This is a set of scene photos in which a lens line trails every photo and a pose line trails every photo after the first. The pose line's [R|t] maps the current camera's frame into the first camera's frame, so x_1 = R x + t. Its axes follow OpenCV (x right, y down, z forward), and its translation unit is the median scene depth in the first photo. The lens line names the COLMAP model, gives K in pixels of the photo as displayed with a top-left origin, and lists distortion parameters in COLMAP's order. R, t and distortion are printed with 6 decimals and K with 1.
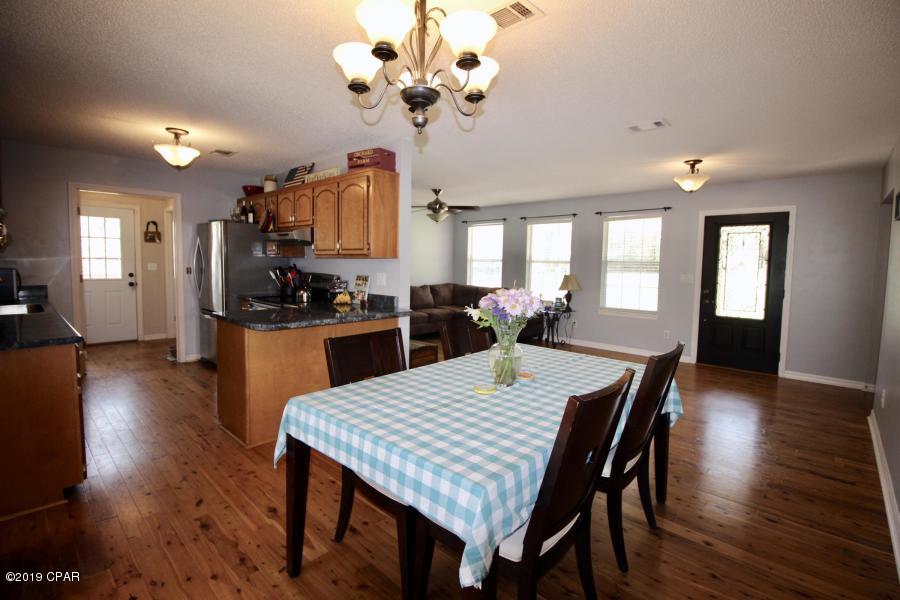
lens RADIAL K [[415.5, 0, 445.4], [0, 415.5, 295.6], [0, 0, 1]] dist [-0.000088, -0.000054]
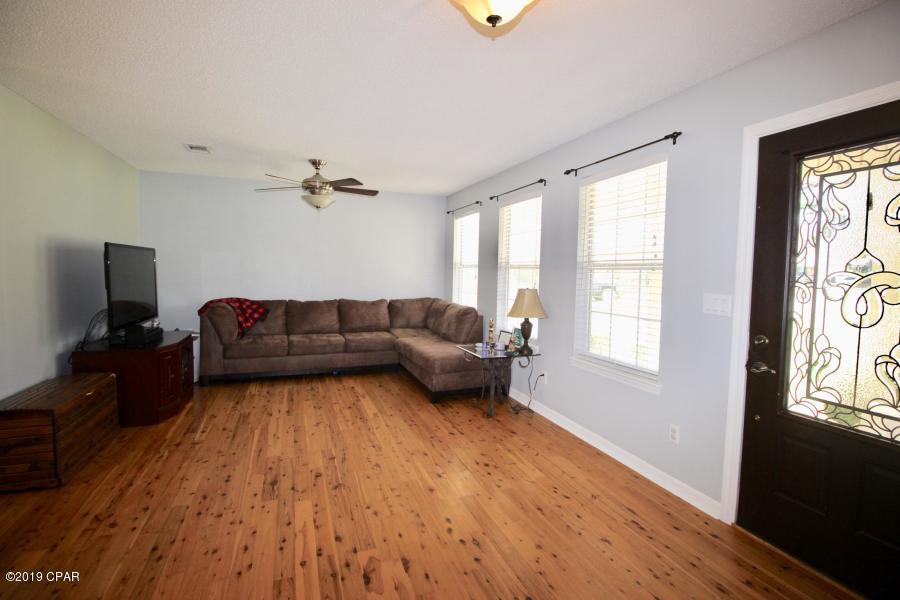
lens RADIAL K [[415.5, 0, 453.4], [0, 415.5, 301.0], [0, 0, 1]] dist [-0.000088, -0.000054]
pose [[0.928009, 0.020943, -0.371968, 0.432049], [-0.023493, 0.999721, -0.002324, -0.032512], [0.371815, 0.010895, 0.928243, 0.468376]]
